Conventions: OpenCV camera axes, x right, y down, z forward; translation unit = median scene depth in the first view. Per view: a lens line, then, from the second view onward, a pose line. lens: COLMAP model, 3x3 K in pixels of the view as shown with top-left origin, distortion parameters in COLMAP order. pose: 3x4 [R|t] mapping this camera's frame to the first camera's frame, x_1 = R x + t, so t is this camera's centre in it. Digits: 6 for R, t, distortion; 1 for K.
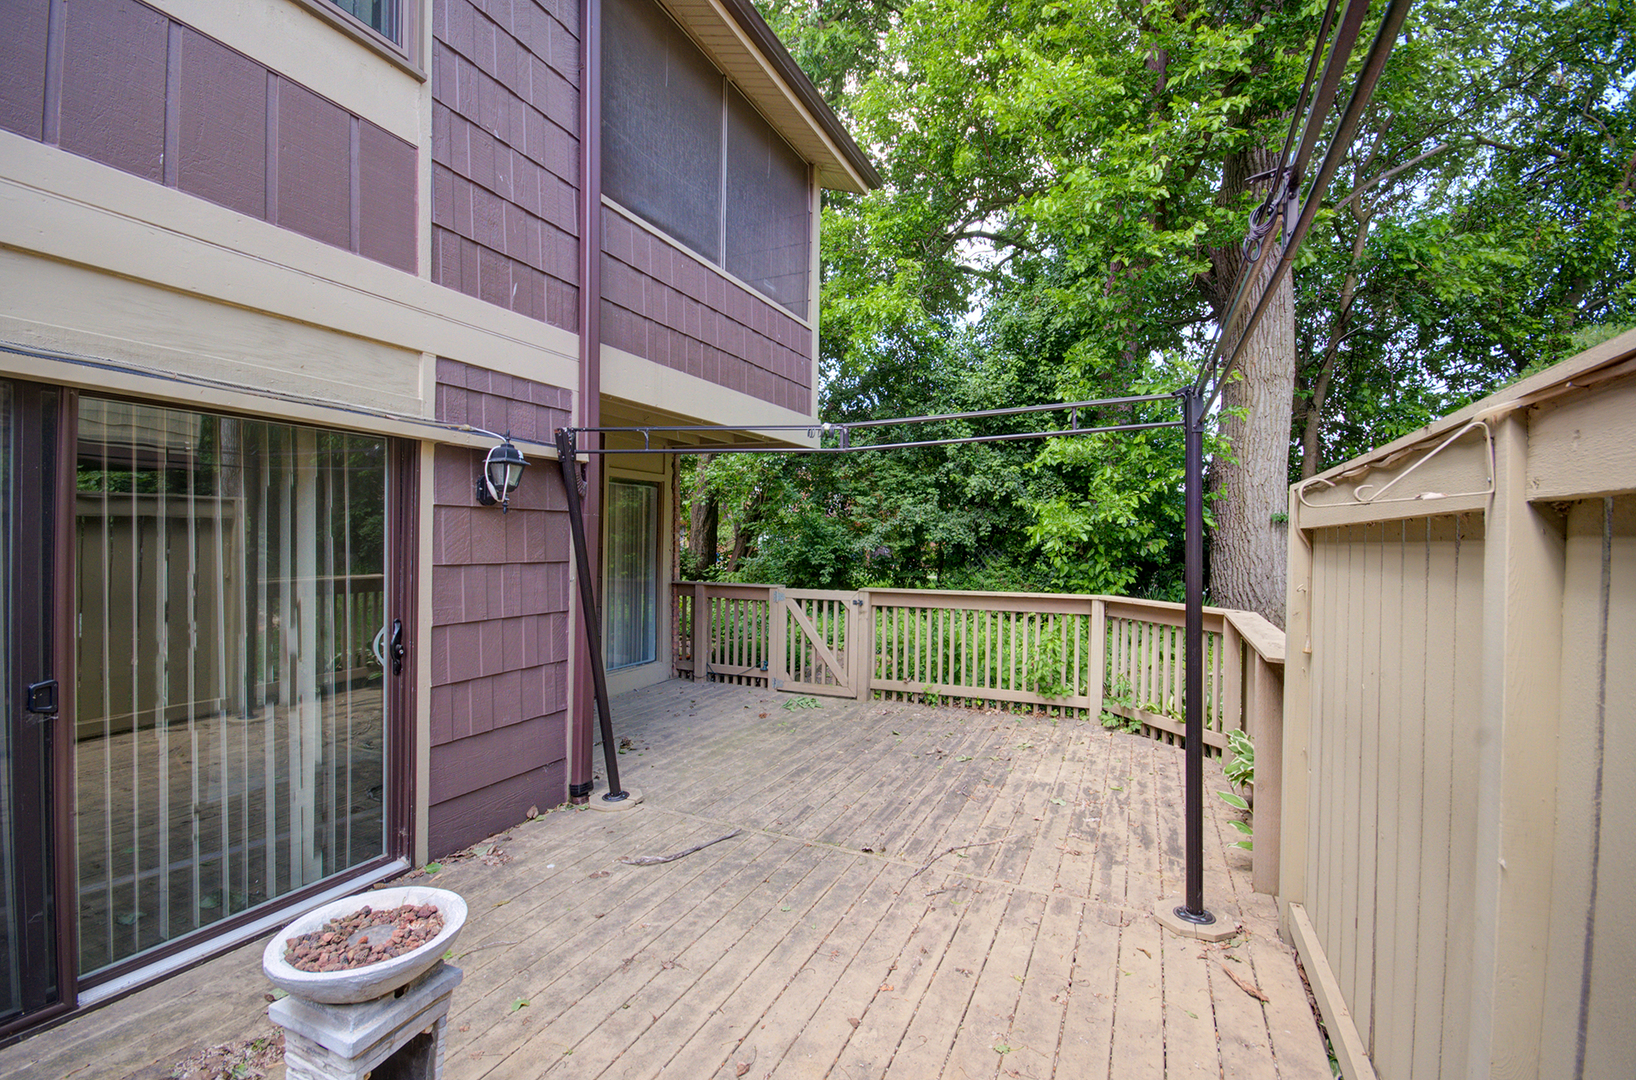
lens RADIAL K [[713.7, 0, 821.5], [0, 713.7, 548.5], [0, 0, 1]] dist [0.004505, -0.009209]
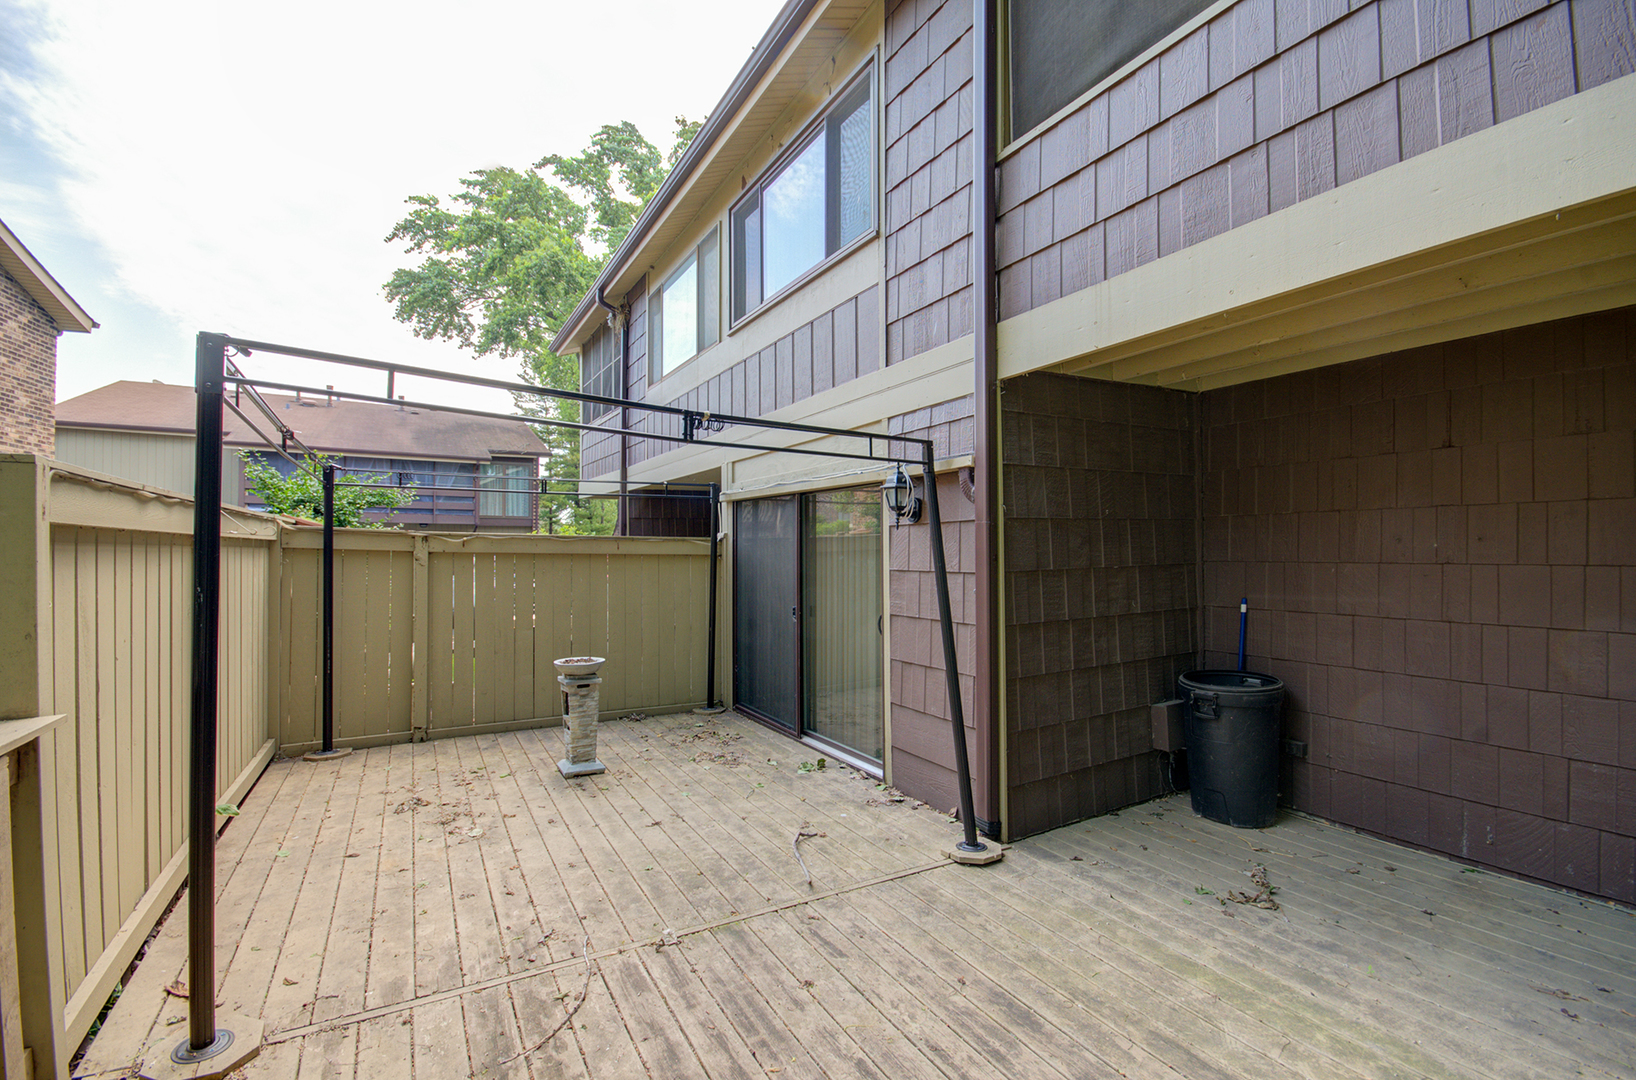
lens RADIAL K [[713.7, 0, 822.4], [0, 713.7, 545.7], [0, 0, 1]] dist [0.004505, -0.009209]
pose [[-0.579674, -0.019374, -0.814618, 0.617293], [-0.014008, 0.999807, -0.013811, -0.001162], [0.814728, 0.003406, -0.579833, 1.590397]]
